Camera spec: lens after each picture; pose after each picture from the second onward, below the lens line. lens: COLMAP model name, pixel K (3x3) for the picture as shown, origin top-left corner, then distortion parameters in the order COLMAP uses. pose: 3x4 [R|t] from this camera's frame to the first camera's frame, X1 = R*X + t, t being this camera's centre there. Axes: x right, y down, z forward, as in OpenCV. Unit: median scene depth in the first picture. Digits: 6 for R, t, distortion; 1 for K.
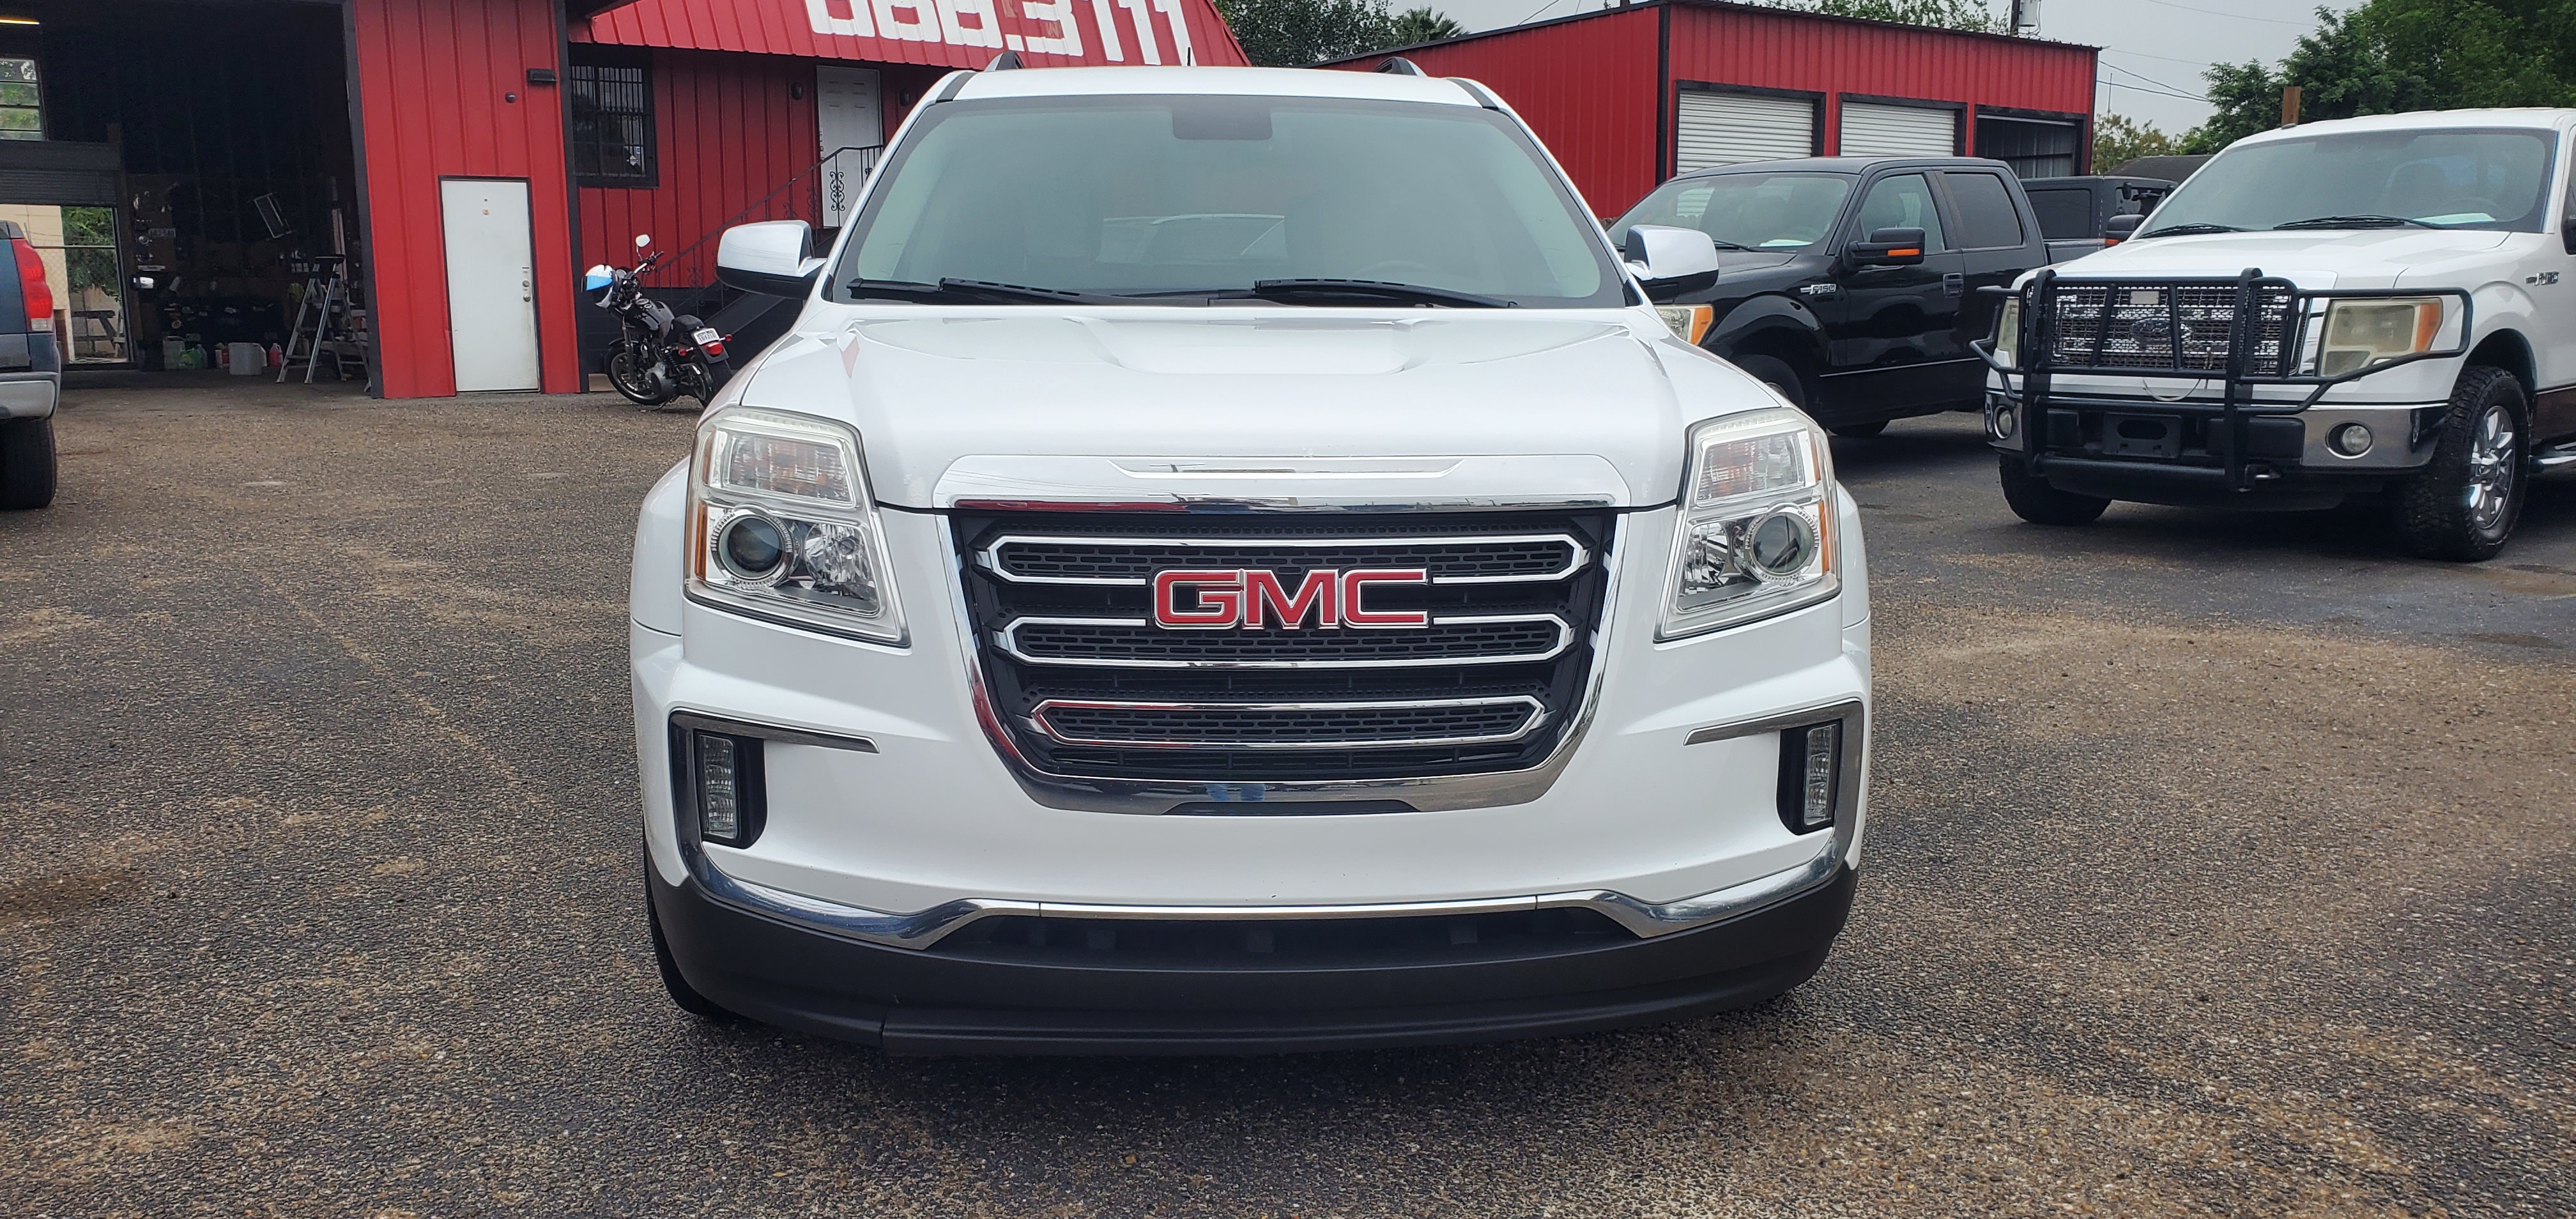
lens RADIAL K [[2005.9, 0, 1245.9], [0, 2005.9, 580.3], [0, 0, 1]] dist [0.019604, 0.001028]
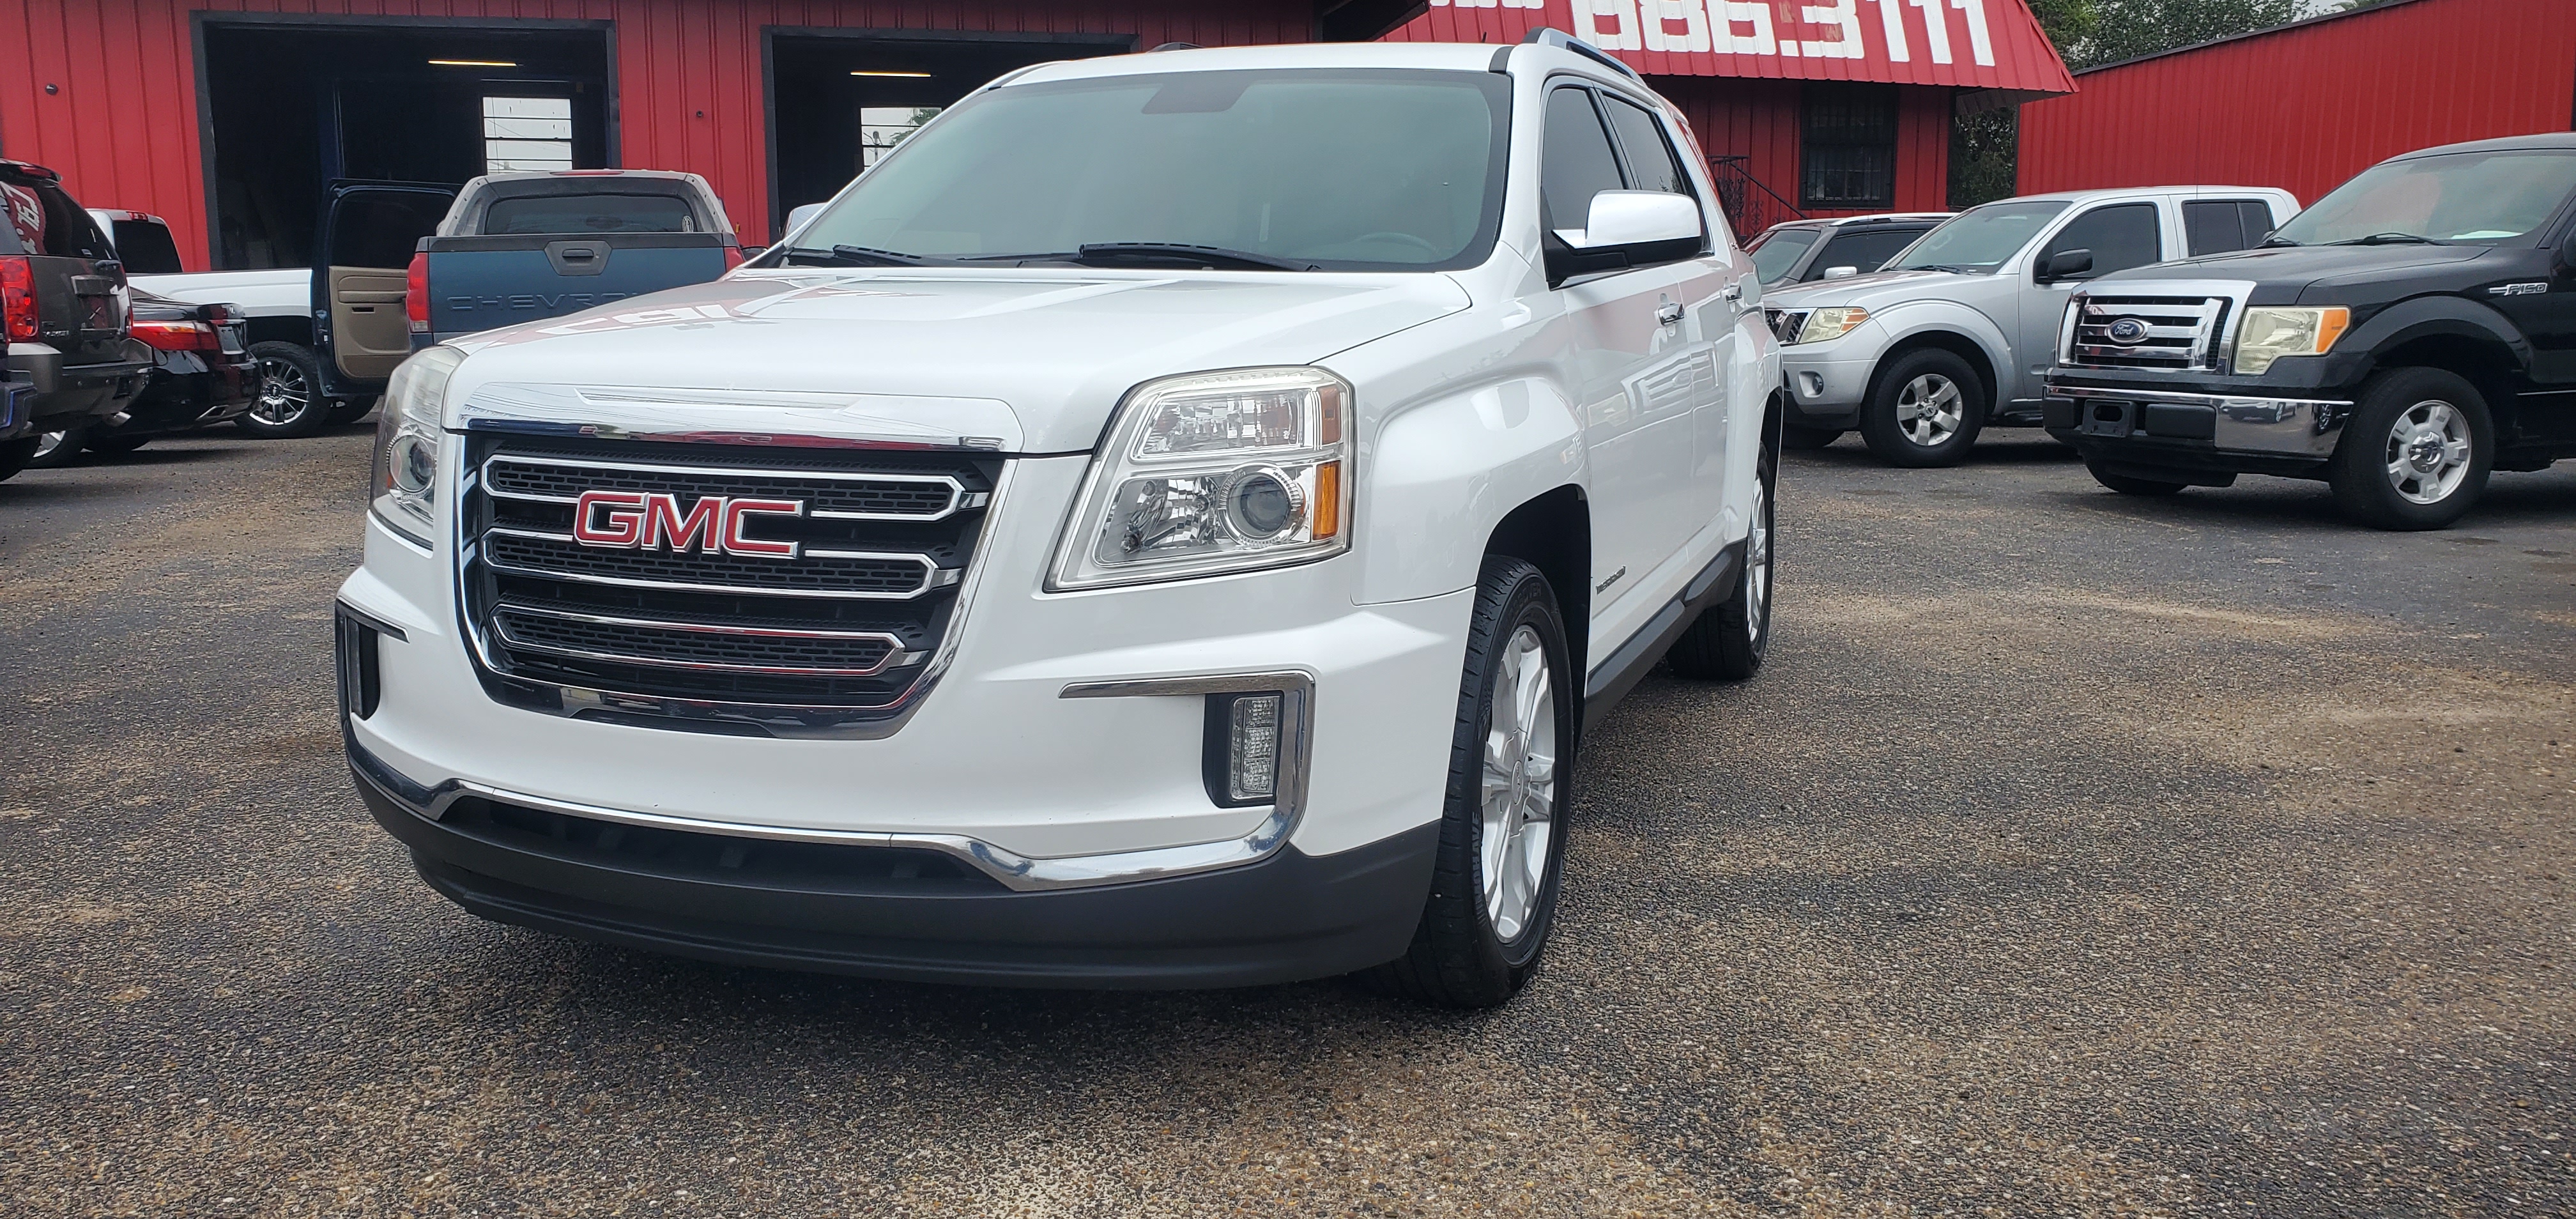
lens RADIAL K [[1989.7, 0, 1311.7], [0, 1989.7, 604.7], [0, 0, 1]] dist [0.041888, -0.006246]
pose [[0.909935, 0.066511, -0.409383, 0.726248], [-0.065600, 0.997713, 0.016287, 0.012730], [0.409530, 0.012036, 0.912217, 0.170544]]
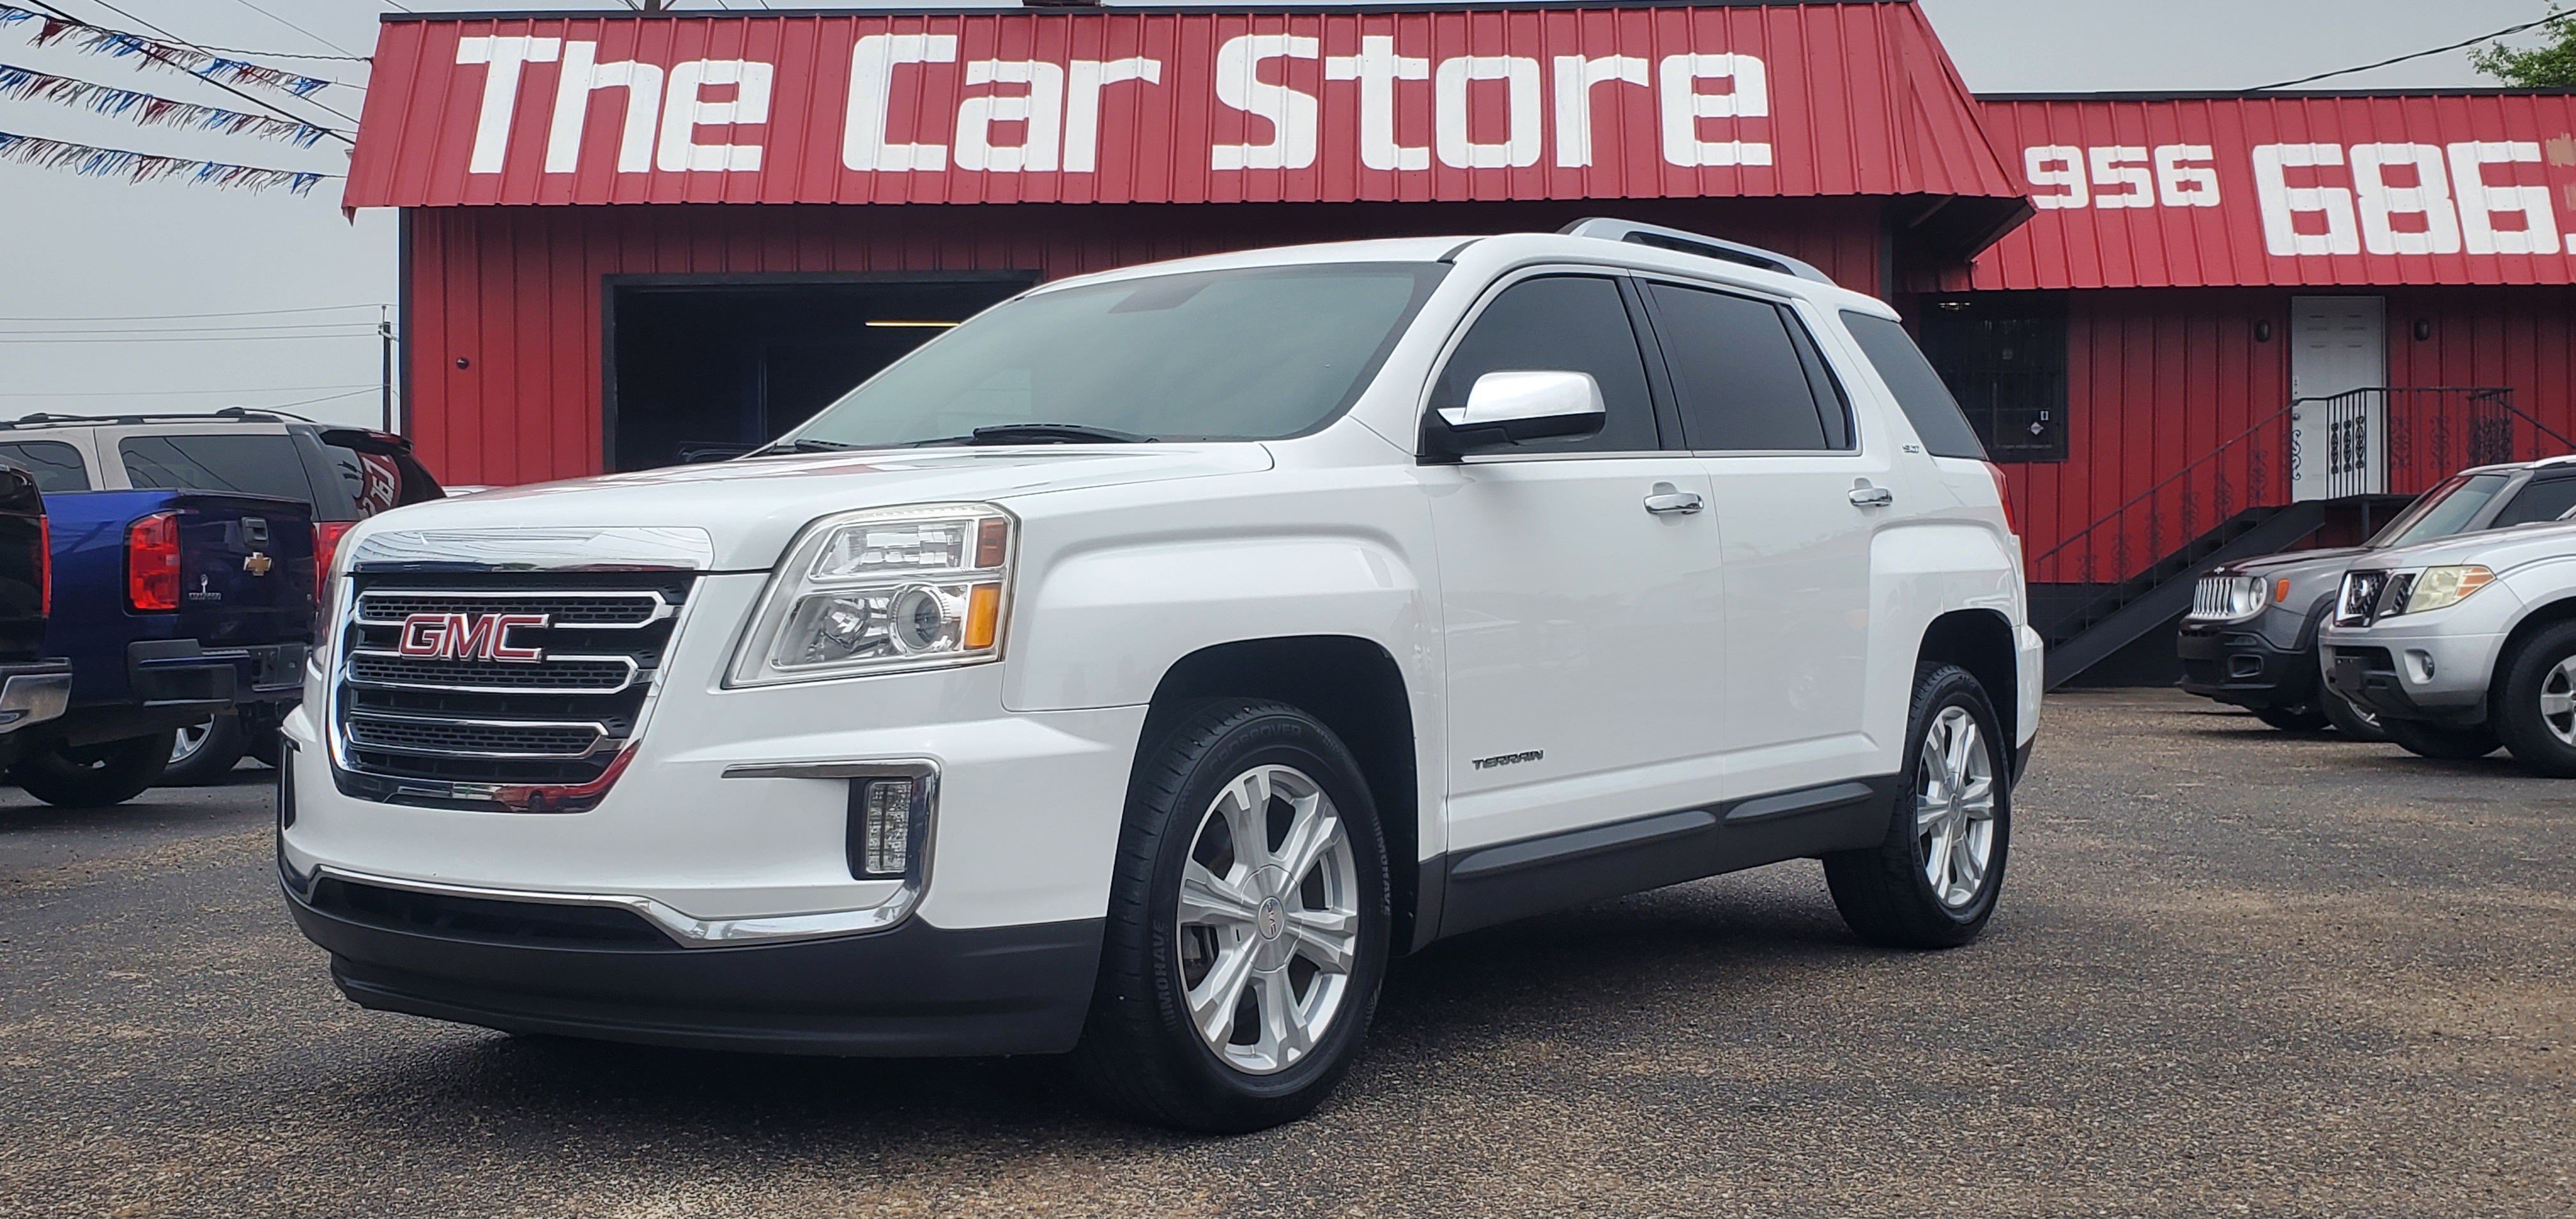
lens RADIAL K [[2734.9, 0, 1432.5], [0, 2734.9, 603.5], [0, 0, 1]] dist [0.168335, -0.508460]
pose [[0.774532, -0.003241, -0.632526, 1.531929], [-0.094387, 0.988199, -0.120642, 0.136122], [0.625453, 0.153143, 0.765085, 0.040386]]
